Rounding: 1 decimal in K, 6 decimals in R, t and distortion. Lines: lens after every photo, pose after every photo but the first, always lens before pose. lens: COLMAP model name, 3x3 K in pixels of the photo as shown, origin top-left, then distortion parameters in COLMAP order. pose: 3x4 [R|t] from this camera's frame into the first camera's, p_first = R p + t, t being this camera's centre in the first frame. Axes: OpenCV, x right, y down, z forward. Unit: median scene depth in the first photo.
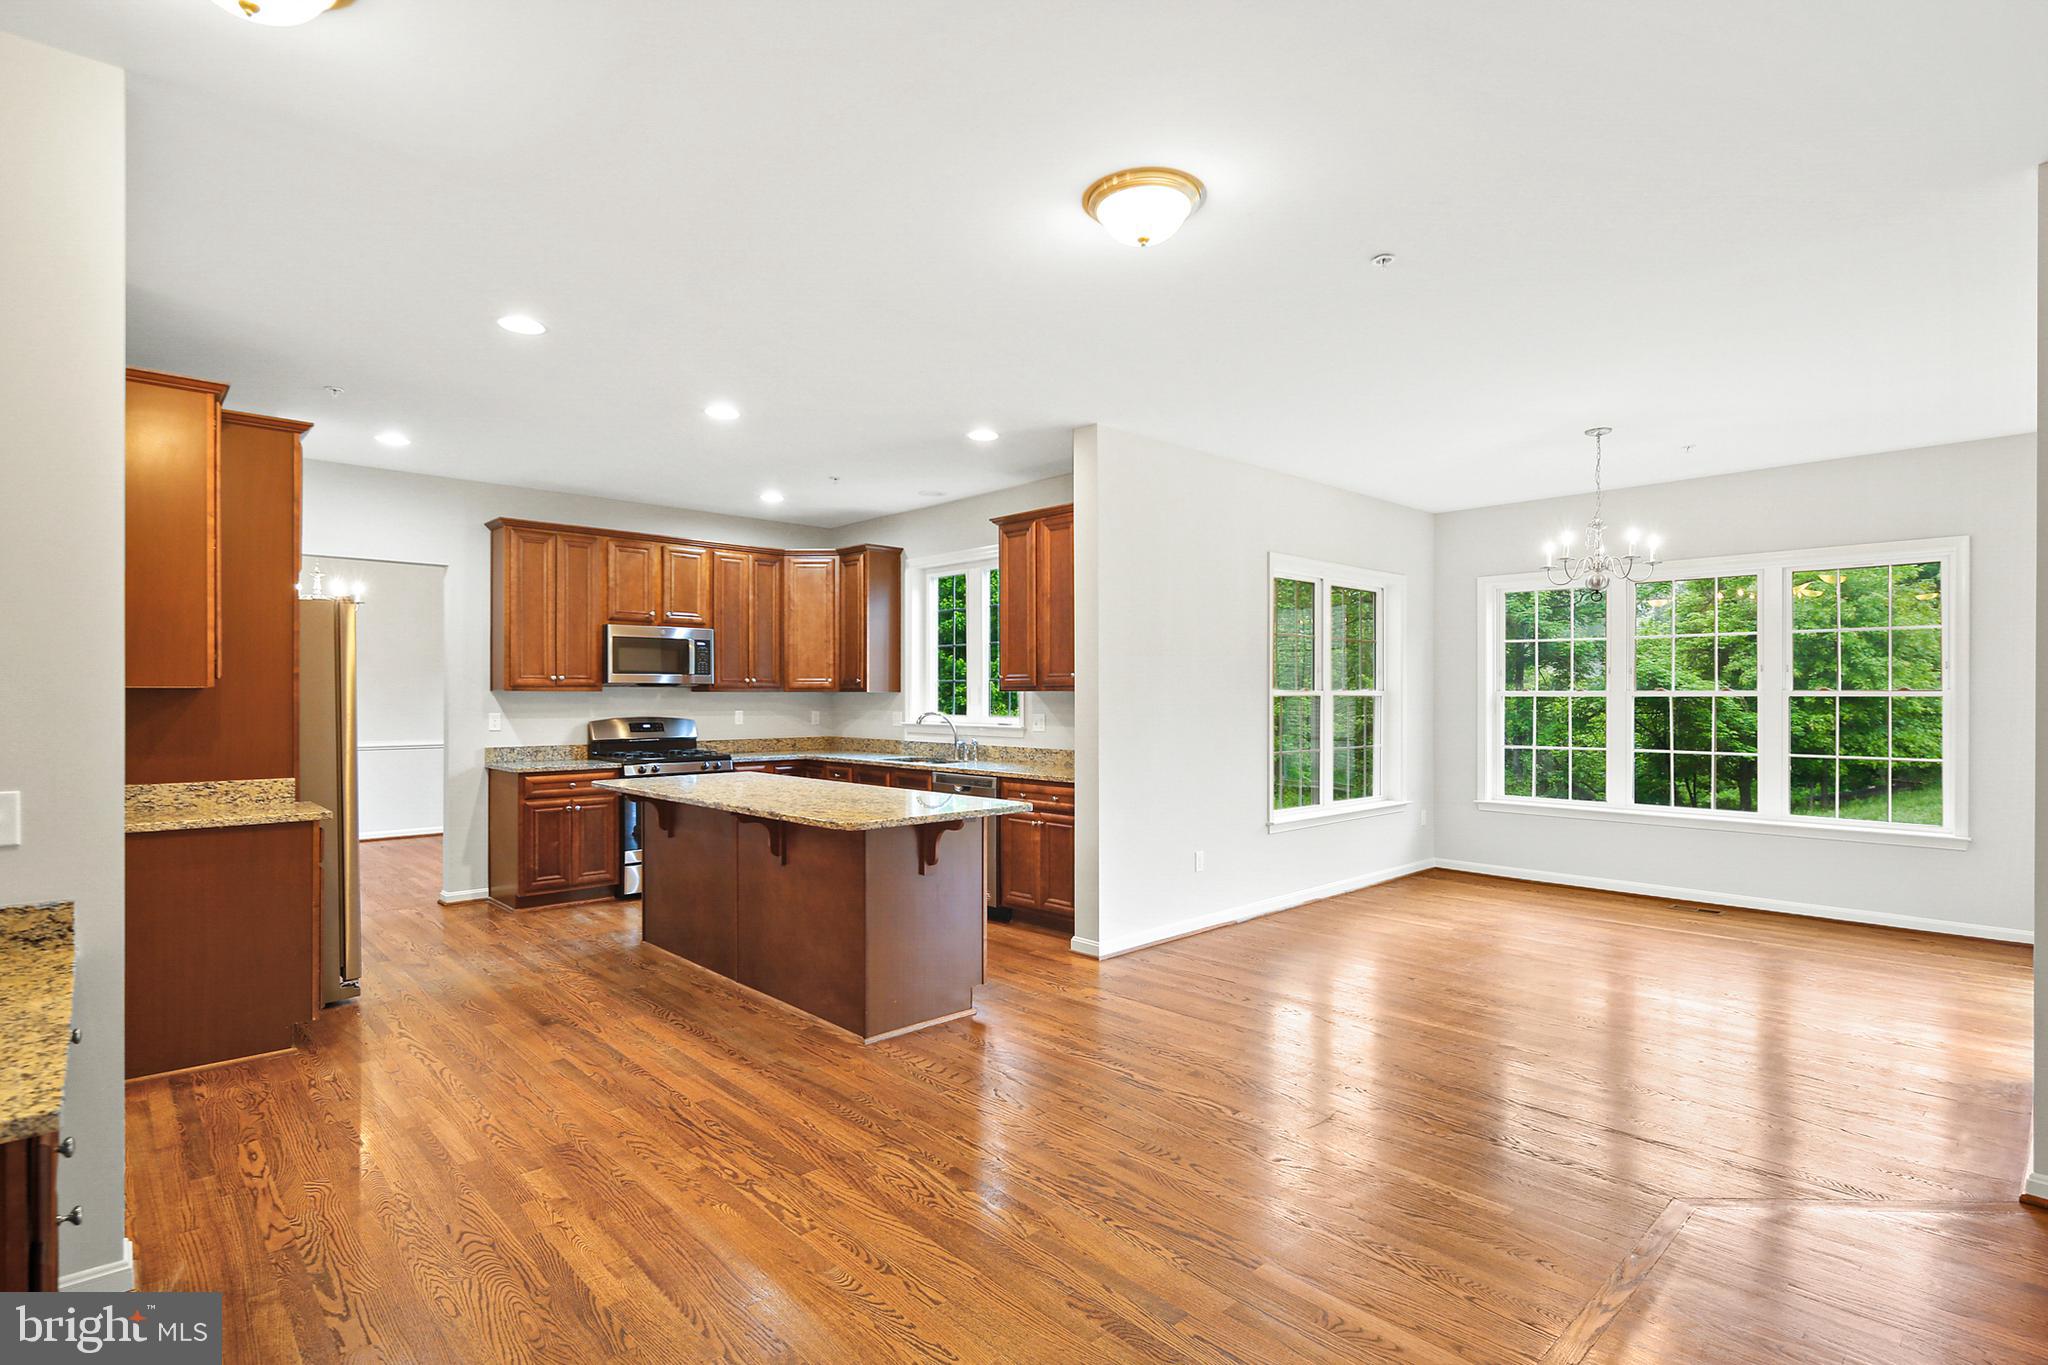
lens RADIAL K [[1005.2, 0, 1029.4], [0, 1005.2, 694.2], [0, 0, 1]] dist [-0.003288, -0.000732]
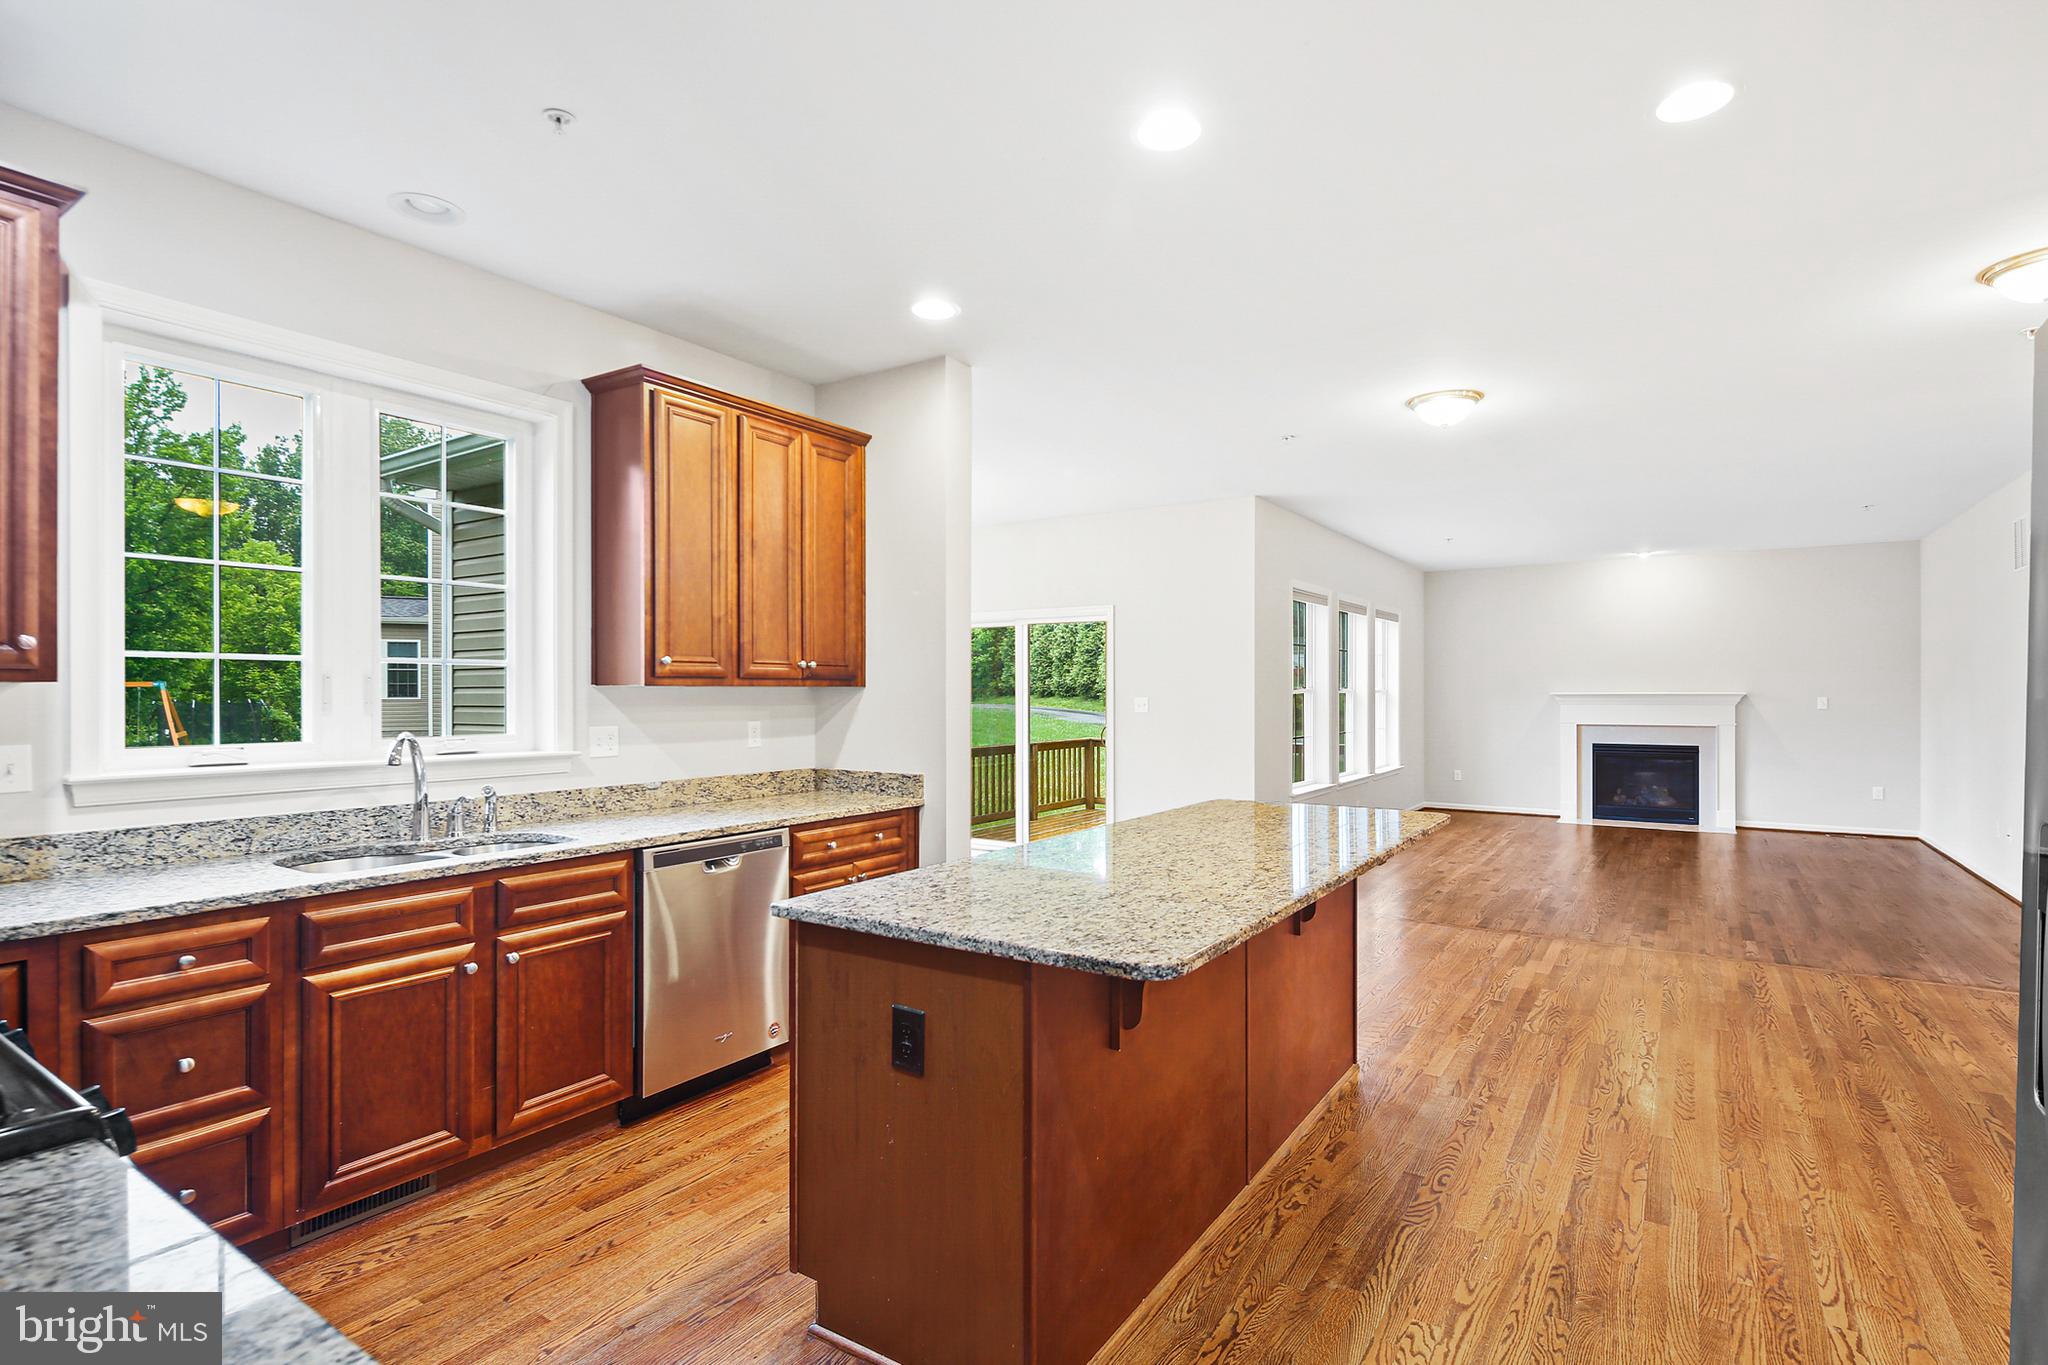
lens RADIAL K [[1005.2, 0, 1029.4], [0, 1005.2, 694.2], [0, 0, 1]] dist [-0.003288, -0.000732]
pose [[-0.236096, -0.000967, 0.971729, -0.567945], [0.000007, 1.000000, 0.000997, 0.001432], [-0.971730, 0.000242, -0.236096, 0.866294]]
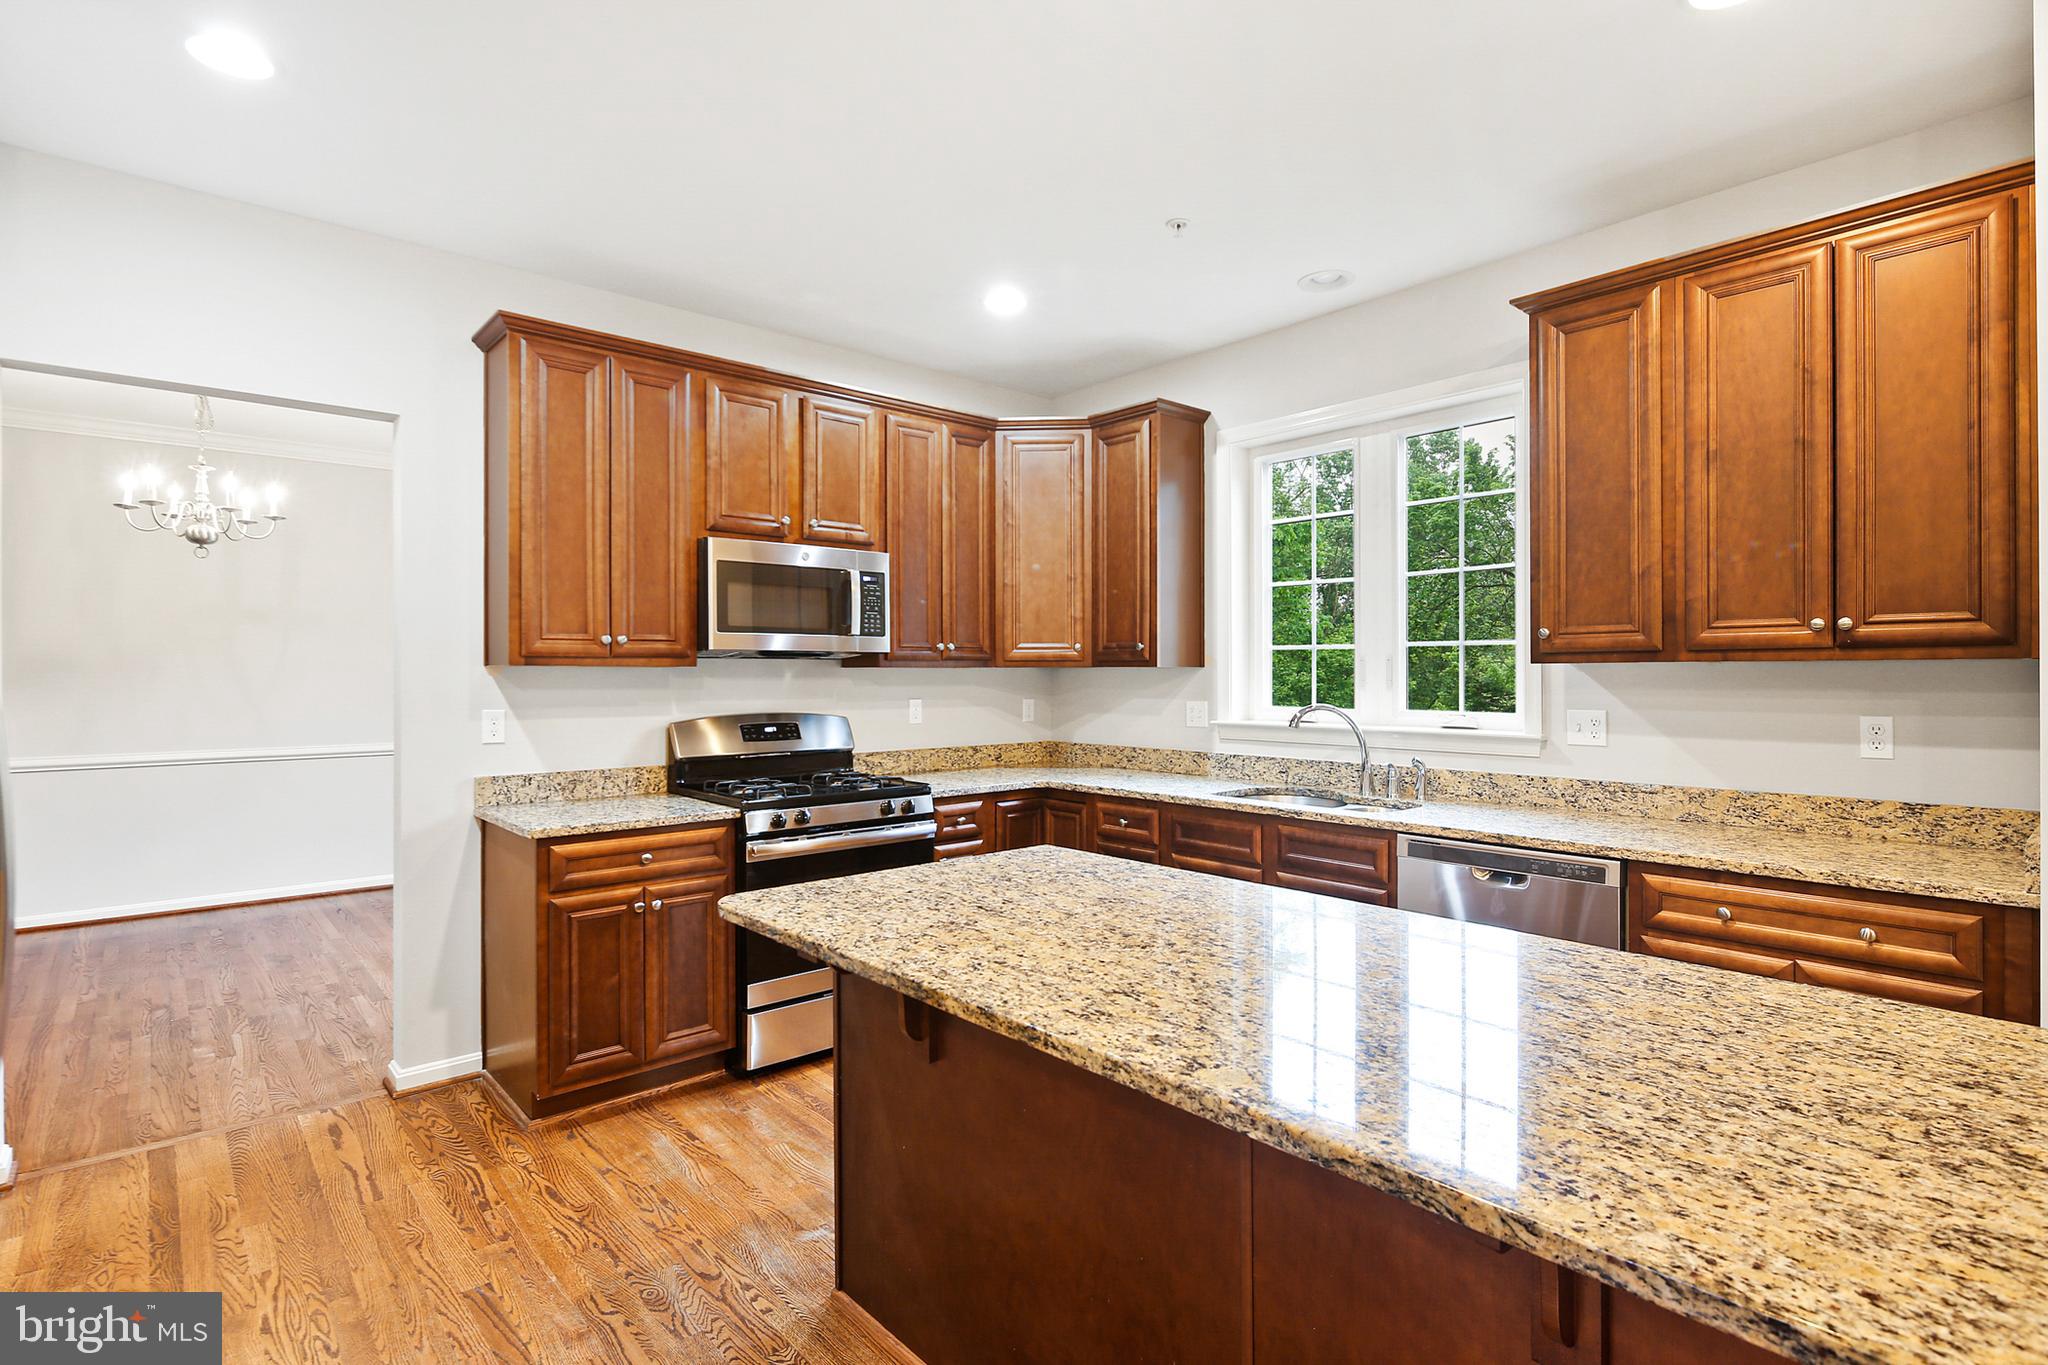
lens RADIAL K [[1006.0, 0, 1014.5], [0, 1006.0, 672.2], [0, 0, 1]] dist [0.003546, 0.000222]
pose [[0.999117, -0.003326, -0.041890, -0.236921], [0.003349, 0.999994, 0.000465, 0.000458], [0.041888, -0.000604, 0.999122, 0.481674]]
